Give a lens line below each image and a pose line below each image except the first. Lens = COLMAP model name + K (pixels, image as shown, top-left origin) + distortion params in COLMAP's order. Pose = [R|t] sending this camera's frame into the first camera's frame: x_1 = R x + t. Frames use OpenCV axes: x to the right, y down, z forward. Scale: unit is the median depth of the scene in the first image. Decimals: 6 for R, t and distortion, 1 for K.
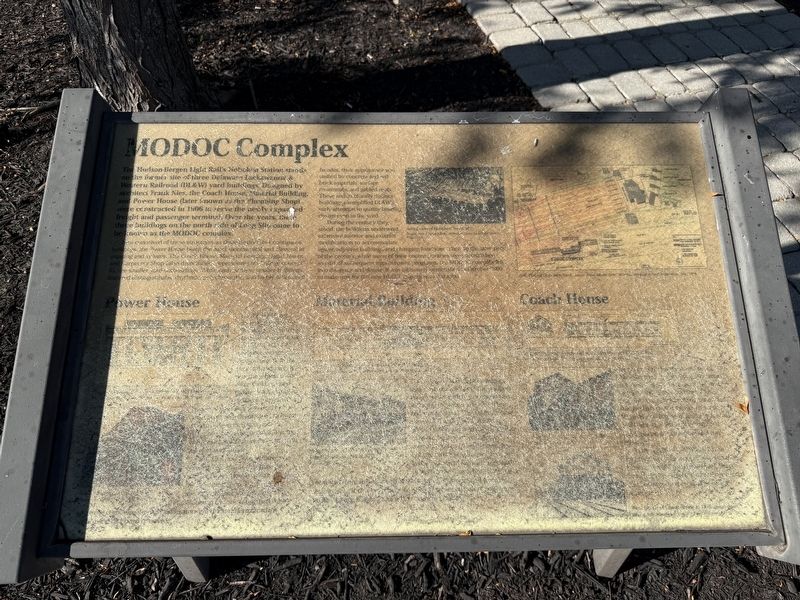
lens RADIAL K [[567.8, 0, 404.0], [0, 567.8, 299.8], [0, 0, 1]] dist [-0.001761, -0.016232]
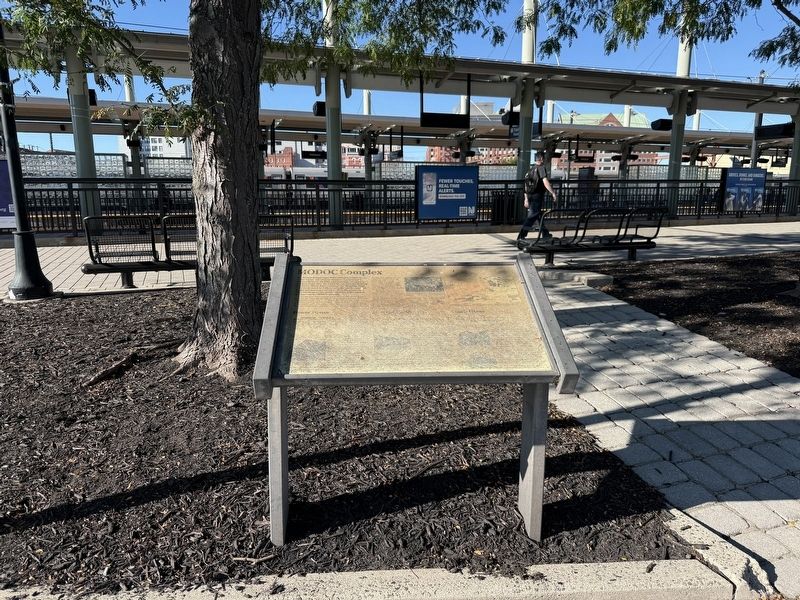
lens RADIAL K [[567.8, 0, 398.7], [0, 567.8, 300.2], [0, 0, 1]] dist [-0.001761, -0.016232]
pose [[0.998607, -0.014066, 0.050863, -0.161079], [0.040451, 0.823010, -0.566584, 1.362882], [-0.033892, 0.567852, 0.822433, -1.118076]]
